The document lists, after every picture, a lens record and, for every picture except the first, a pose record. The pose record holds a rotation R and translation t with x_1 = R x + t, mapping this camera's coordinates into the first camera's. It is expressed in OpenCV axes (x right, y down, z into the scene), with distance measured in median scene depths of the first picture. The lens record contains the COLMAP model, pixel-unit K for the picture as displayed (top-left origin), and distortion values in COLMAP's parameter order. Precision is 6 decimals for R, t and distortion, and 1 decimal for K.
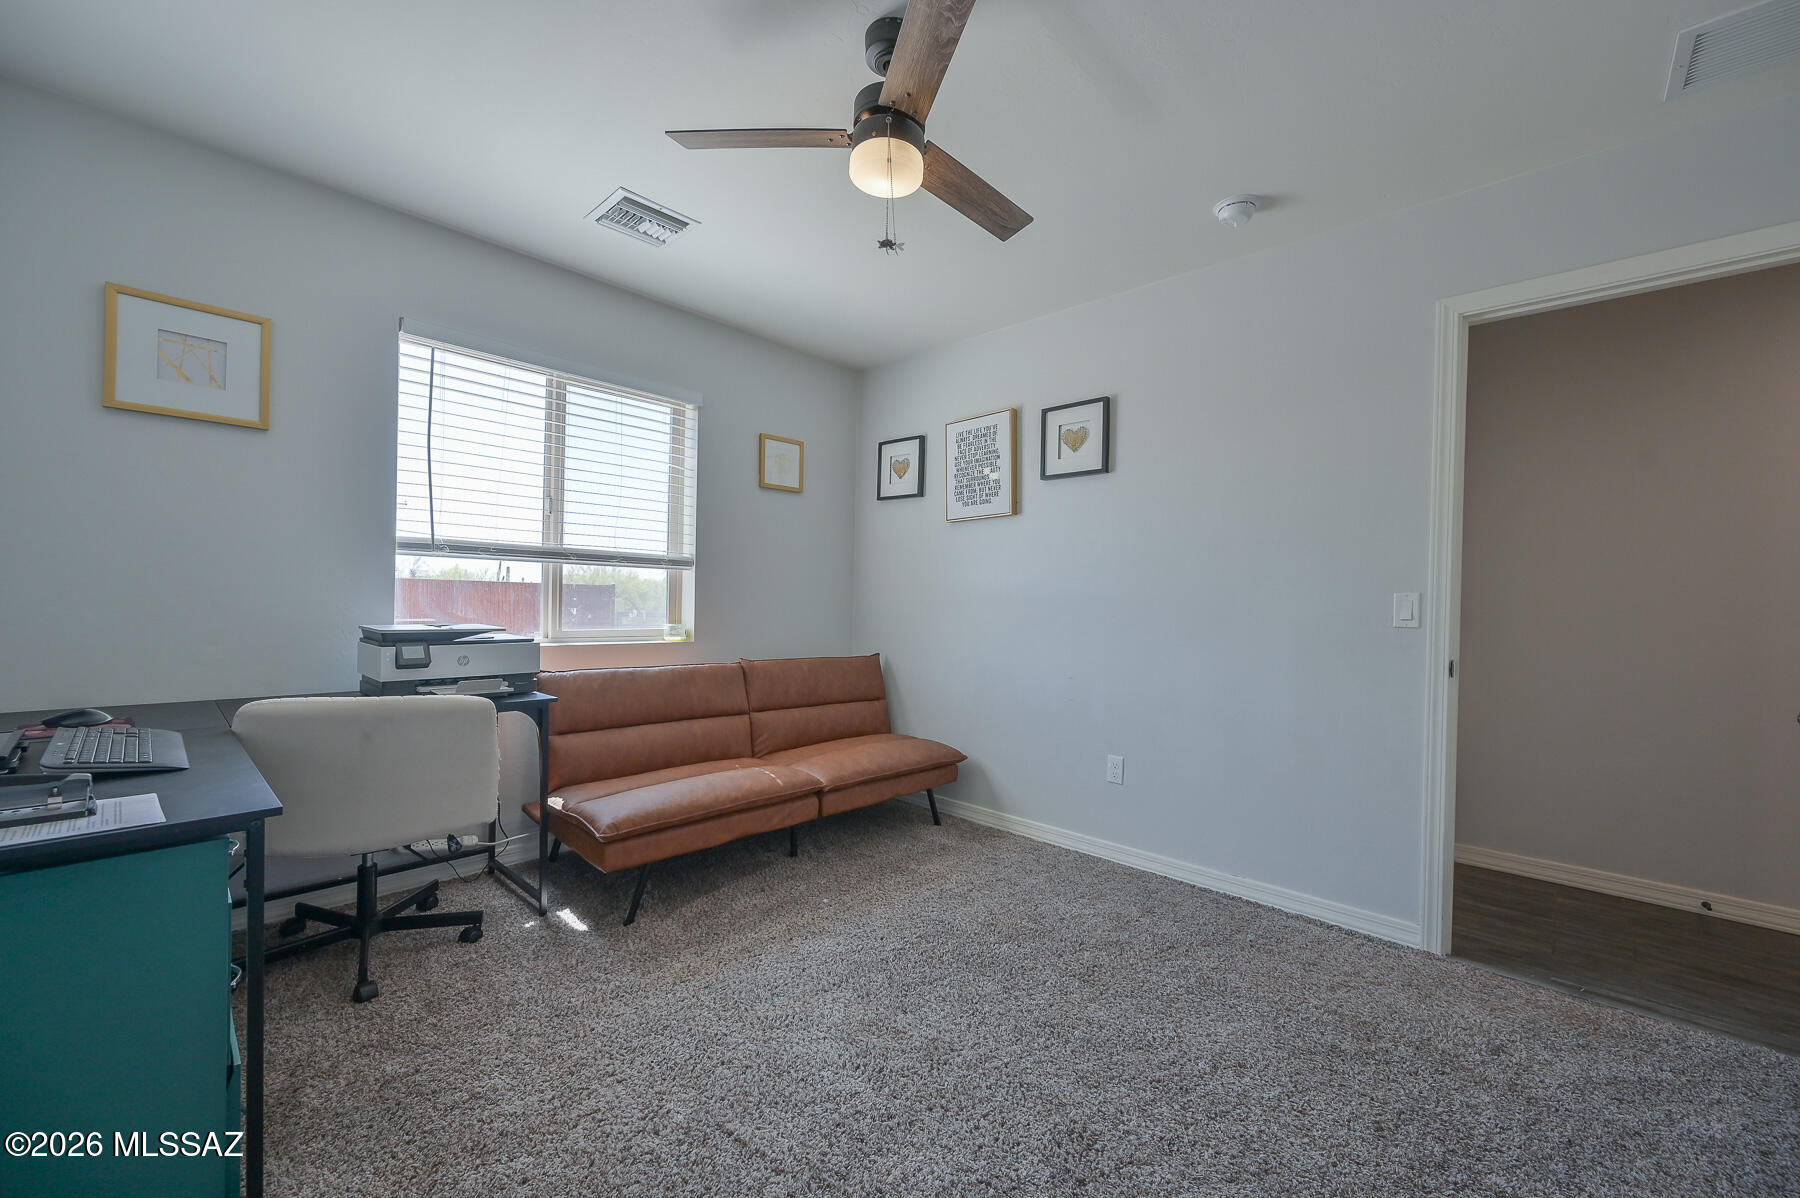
lens RADIAL K [[707.0, 0, 899.9], [0, 707.0, 603.5], [0, 0, 1]] dist [-0.002211, 0.000211]
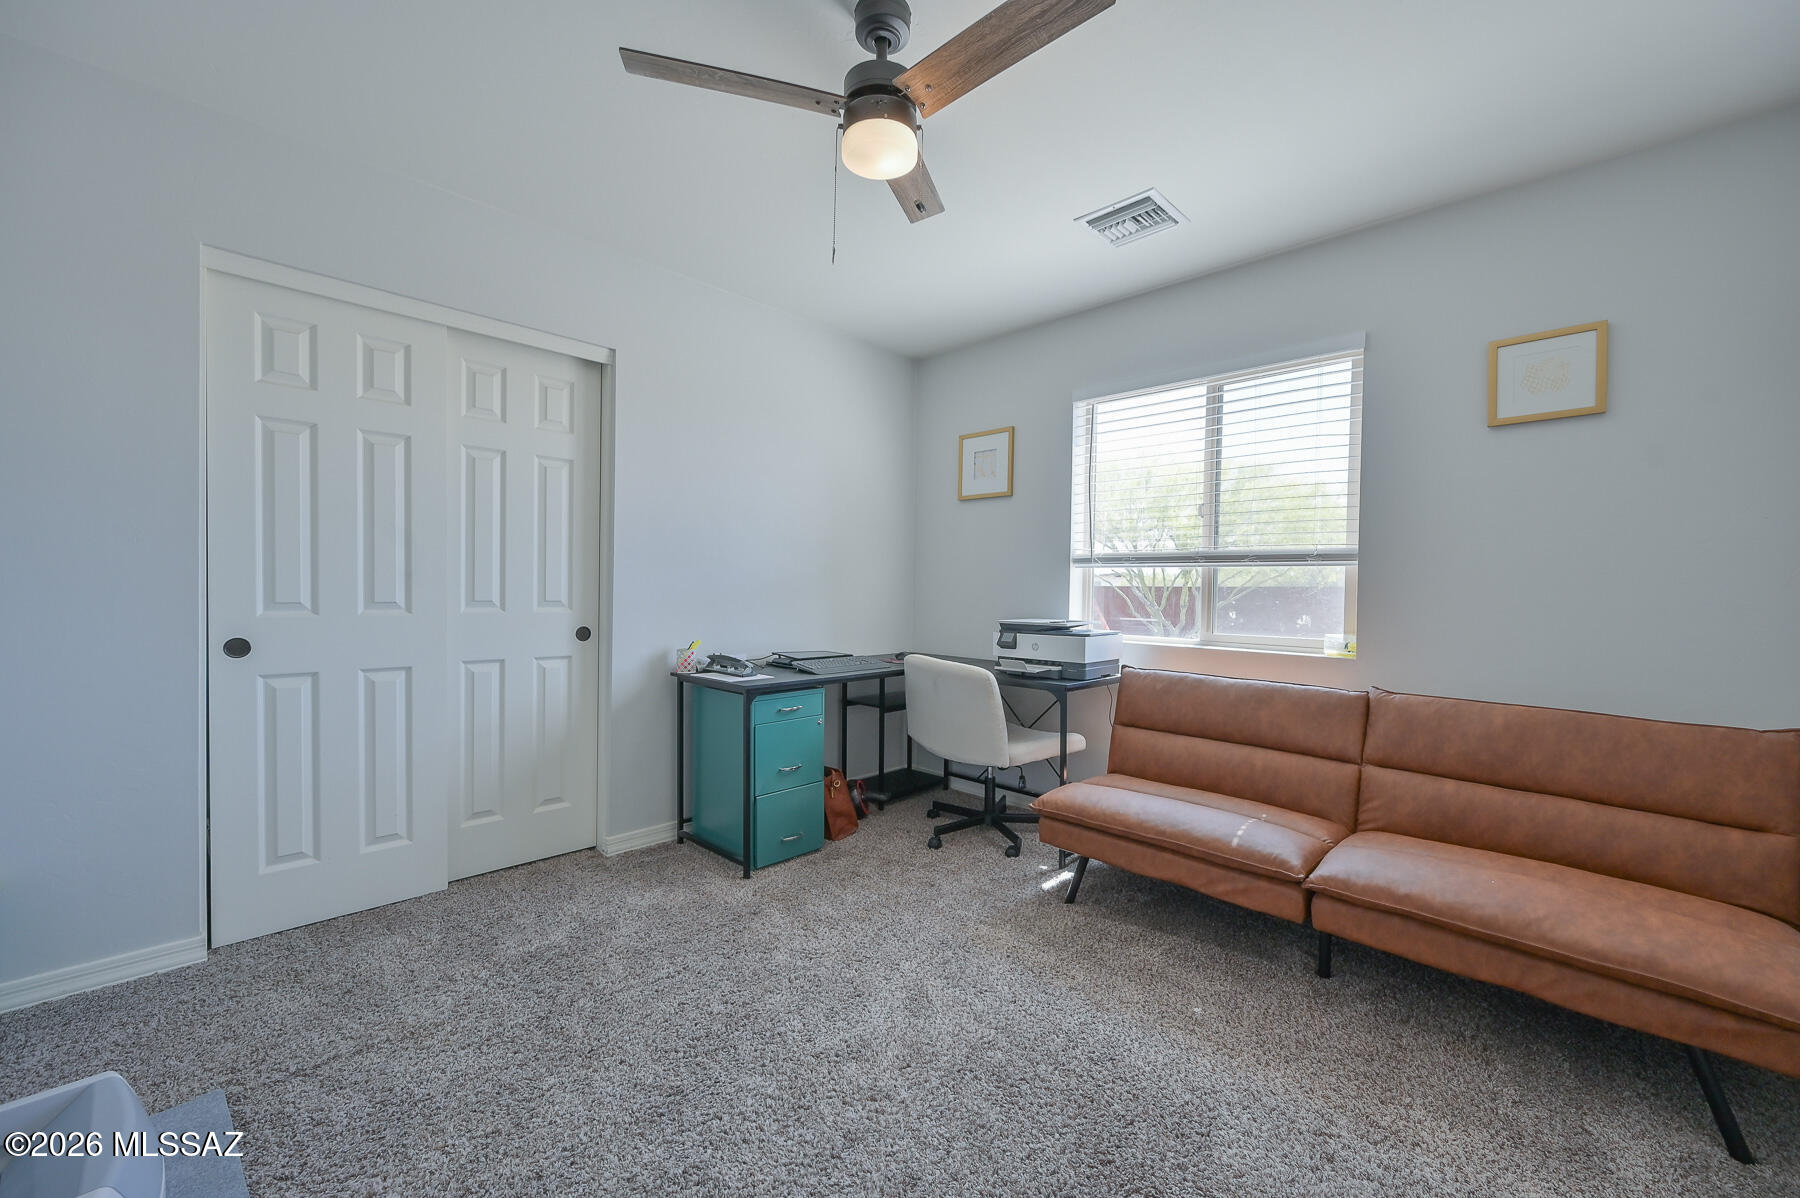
lens RADIAL K [[707.0, 0, 899.9], [0, 707.0, 603.5], [0, 0, 1]] dist [-0.002211, 0.000211]
pose [[-0.013545, -0.000862, -0.999908, 0.542459], [-0.020068, 0.999798, -0.000590, 0.004802], [0.999707, 0.020058, -0.013559, 0.593794]]
